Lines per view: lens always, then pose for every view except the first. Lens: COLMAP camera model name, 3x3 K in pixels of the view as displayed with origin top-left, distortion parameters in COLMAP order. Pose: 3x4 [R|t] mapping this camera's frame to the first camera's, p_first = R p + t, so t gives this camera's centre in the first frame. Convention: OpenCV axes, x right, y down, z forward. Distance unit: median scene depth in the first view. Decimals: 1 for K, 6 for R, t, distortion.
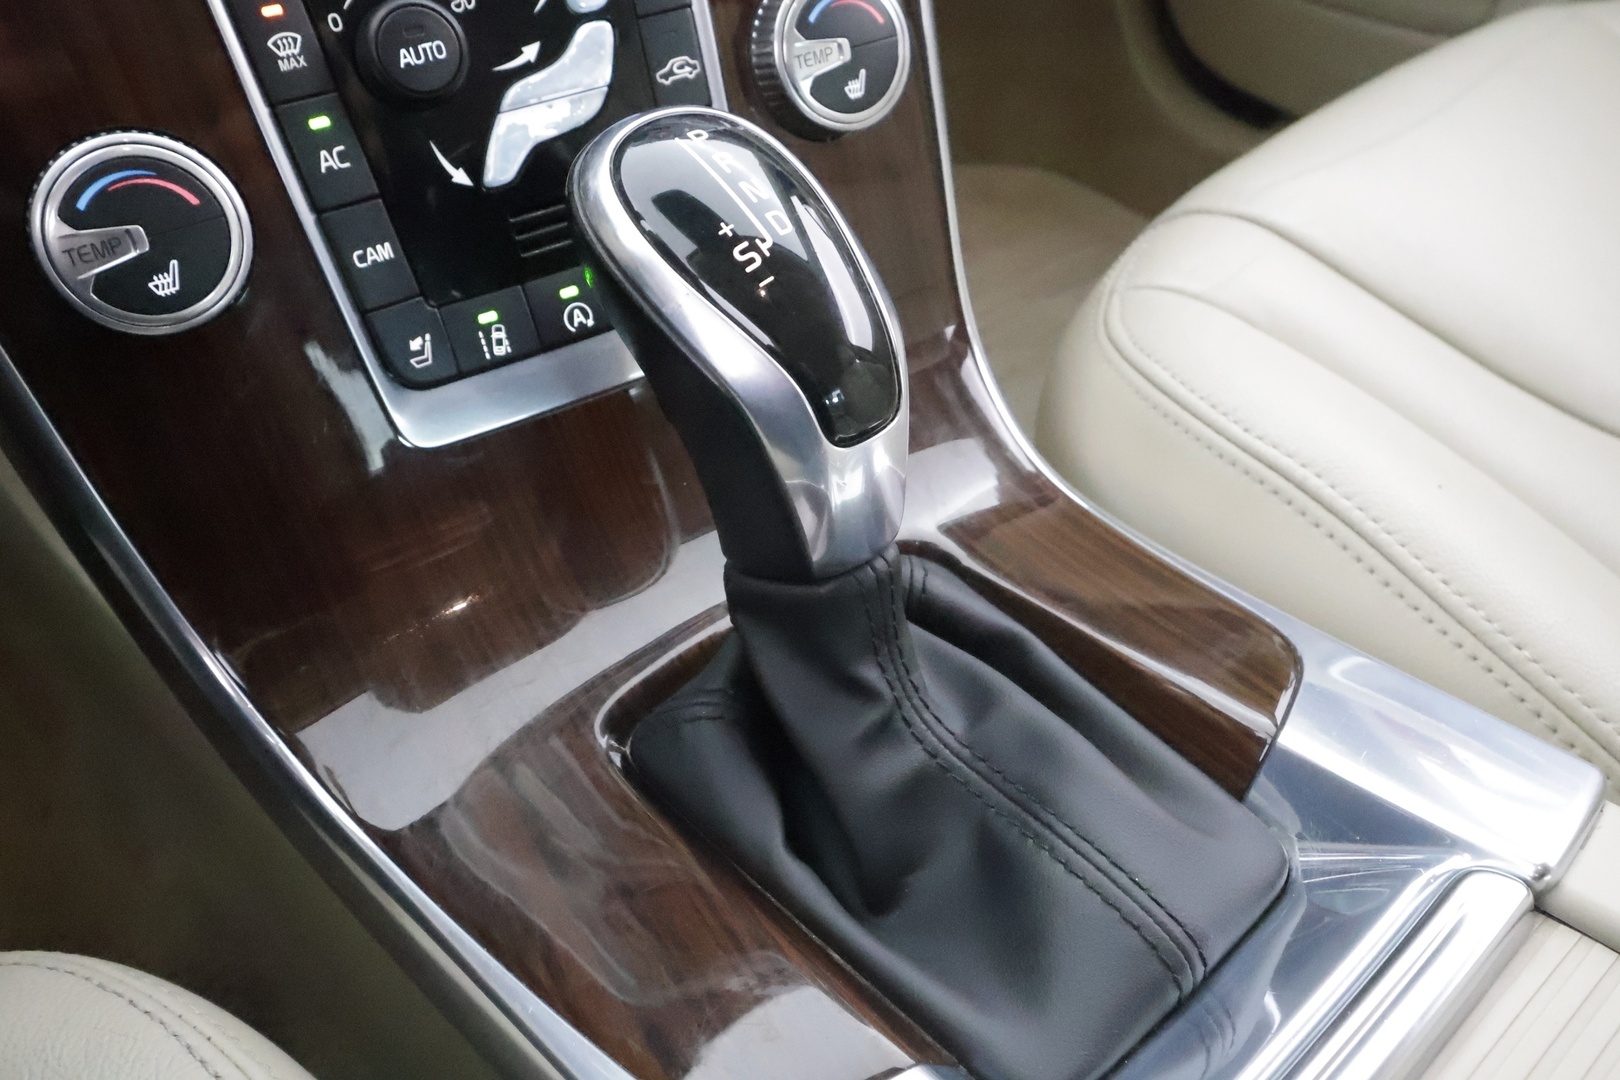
lens RADIAL K [[1269.5, 0, 819.4], [0, 1269.5, 538.6], [0, 0, 1]] dist [-0.007424, 0.003287]
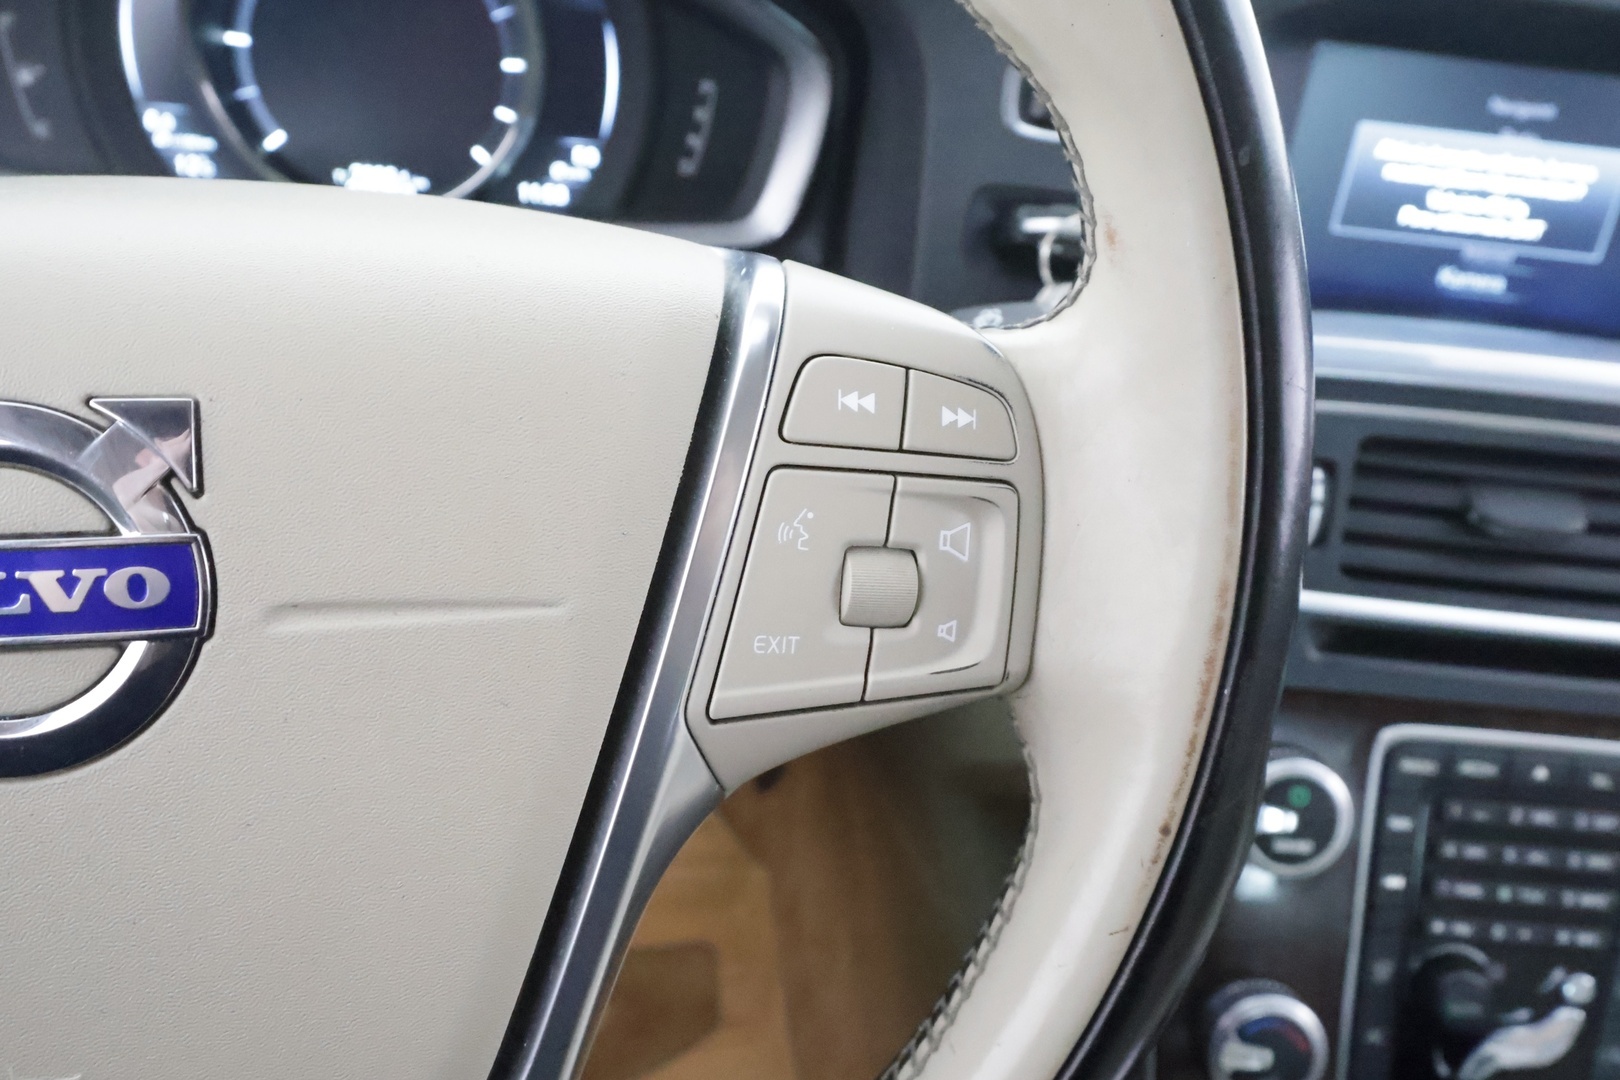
lens RADIAL K [[1269.5, 0, 800.2], [0, 1269.5, 536.5], [0, 0, 1]] dist [-0.007424, 0.003287]
pose [[0.825701, 0.351601, -0.441129, -0.477654], [-0.457642, 0.874731, -0.159407, -0.253190], [0.329821, 0.333502, 0.883173, -0.795376]]
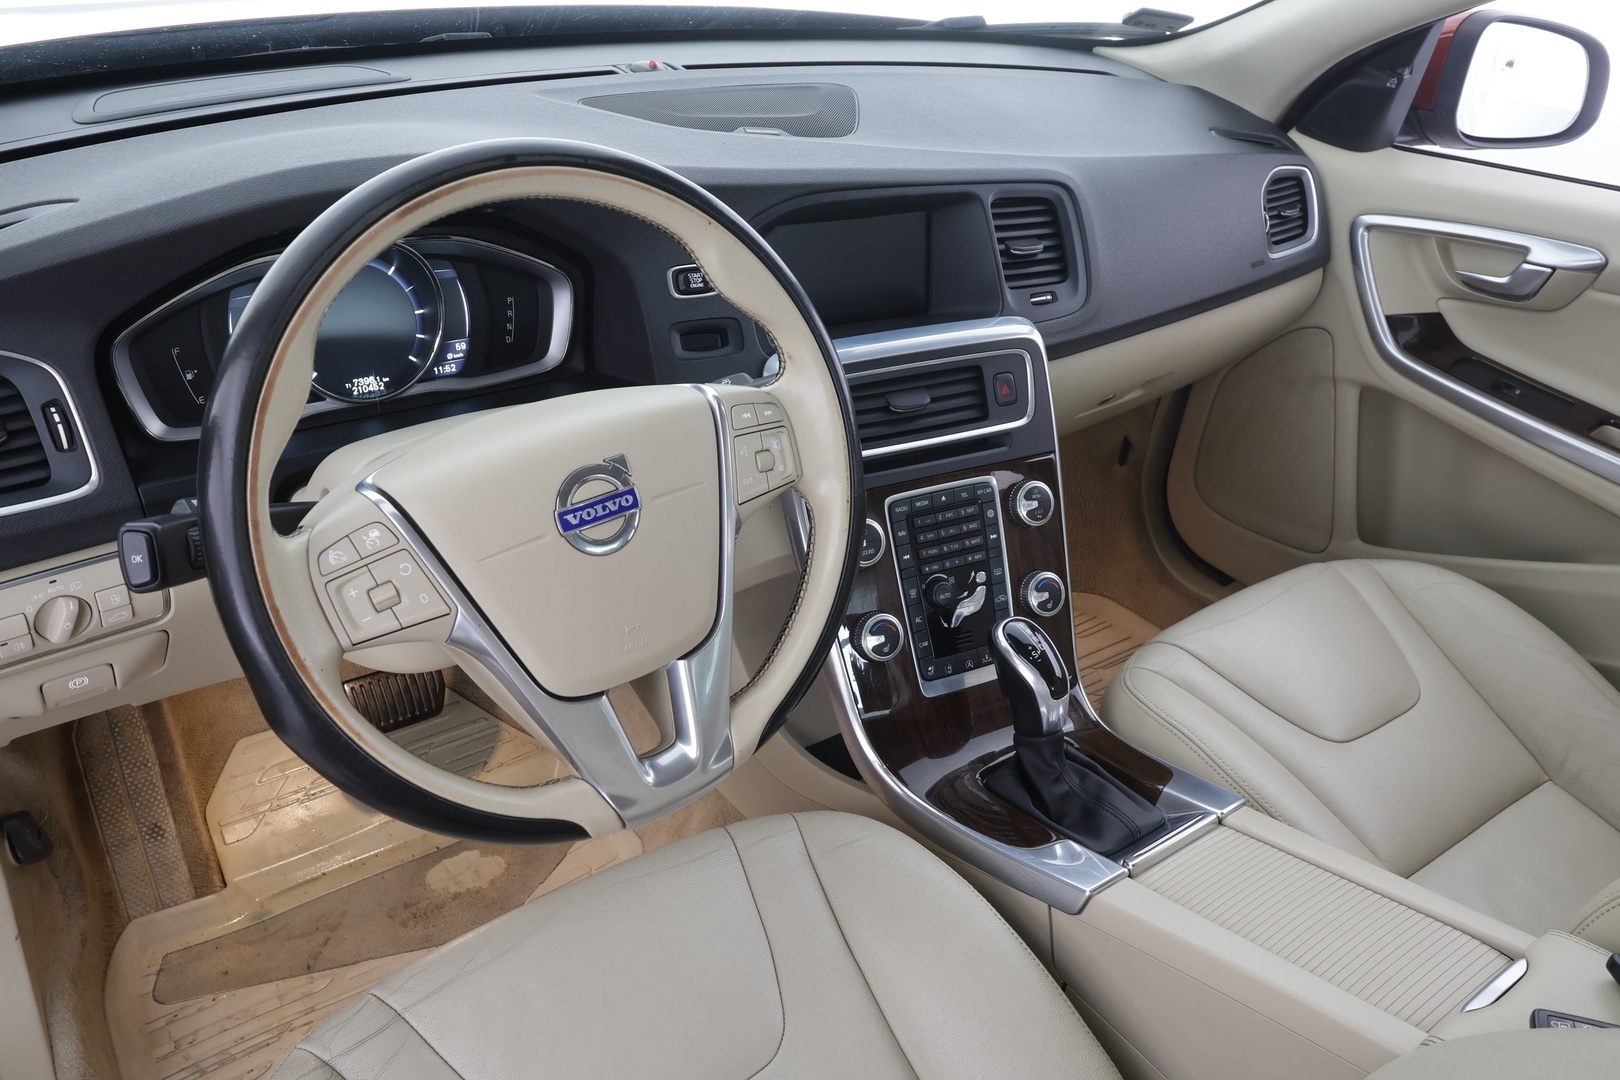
lens RADIAL K [[1269.5, 0, 813.4], [0, 1269.5, 537.8], [0, 0, 1]] dist [-0.007424, 0.003287]
pose [[0.995862, 0.067771, -0.060554, -0.466077], [-0.081914, 0.957943, -0.275019, 0.531148], [0.039369, 0.278841, 0.959530, -2.691379]]
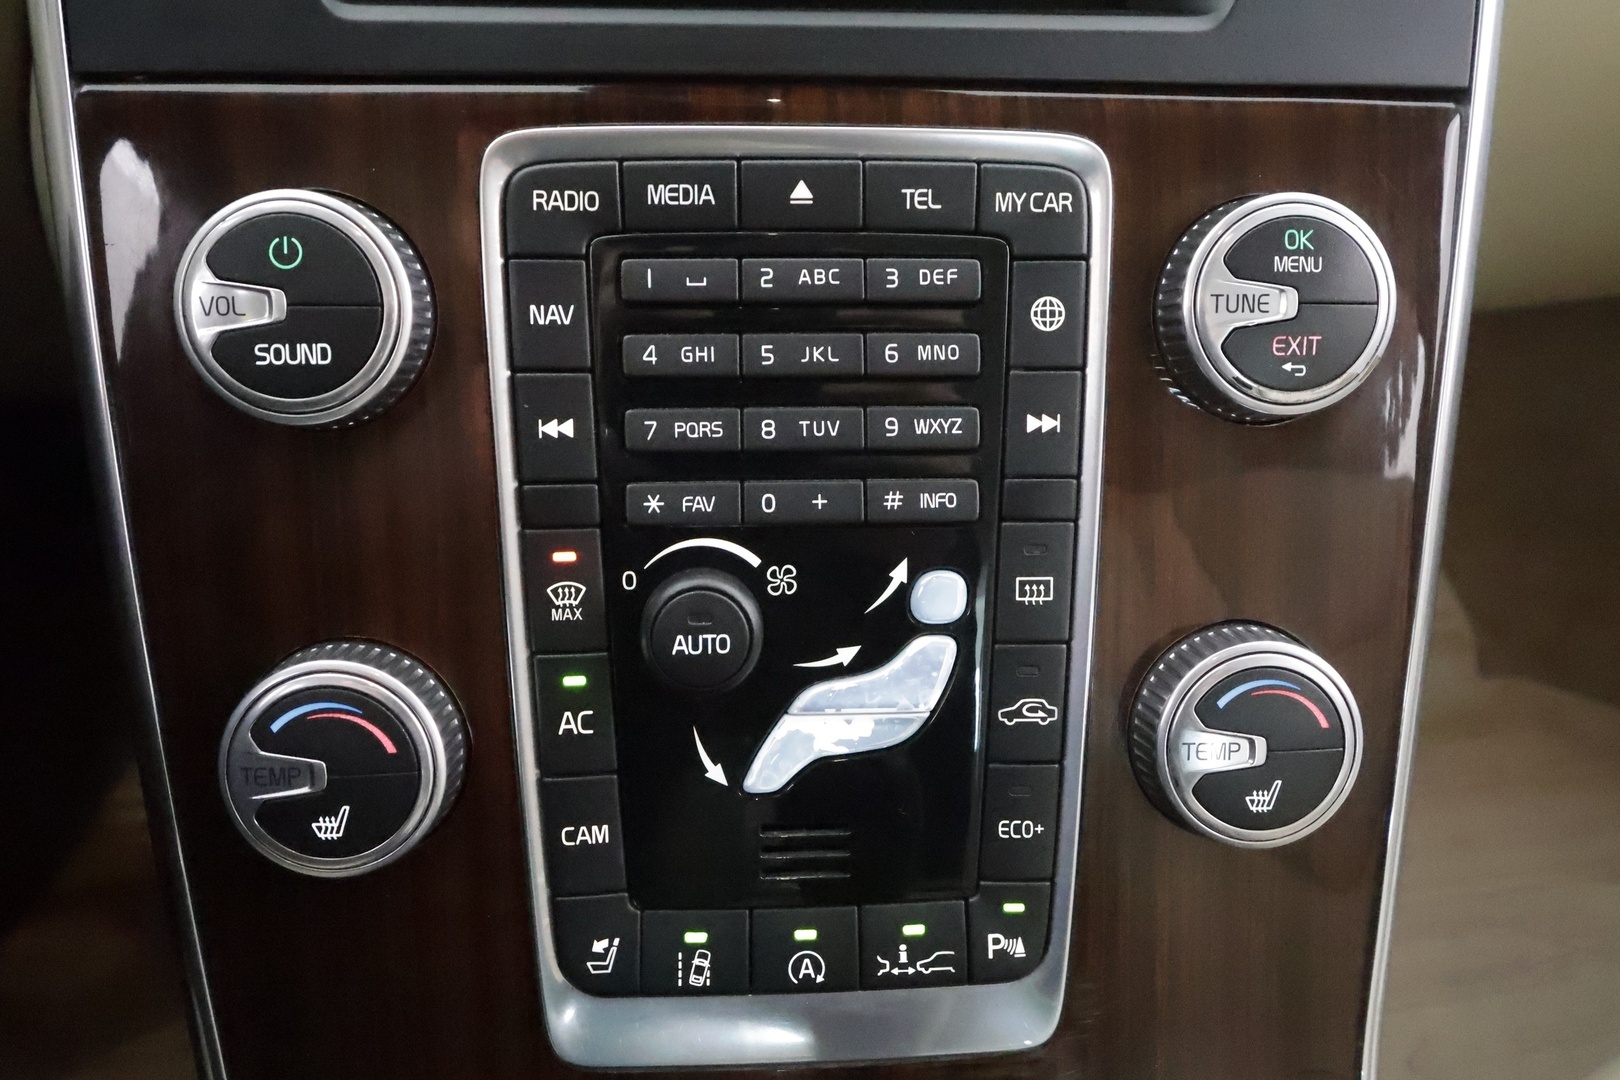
lens RADIAL K [[1269.5, 0, 813.9], [0, 1269.5, 530.5], [0, 0, 1]] dist [-0.007424, 0.003287]
pose [[0.873051, 0.262709, -0.410812, 0.069234], [-0.351322, 0.923115, -0.156304, -0.327712], [0.338164, 0.280788, 0.898222, 0.241930]]
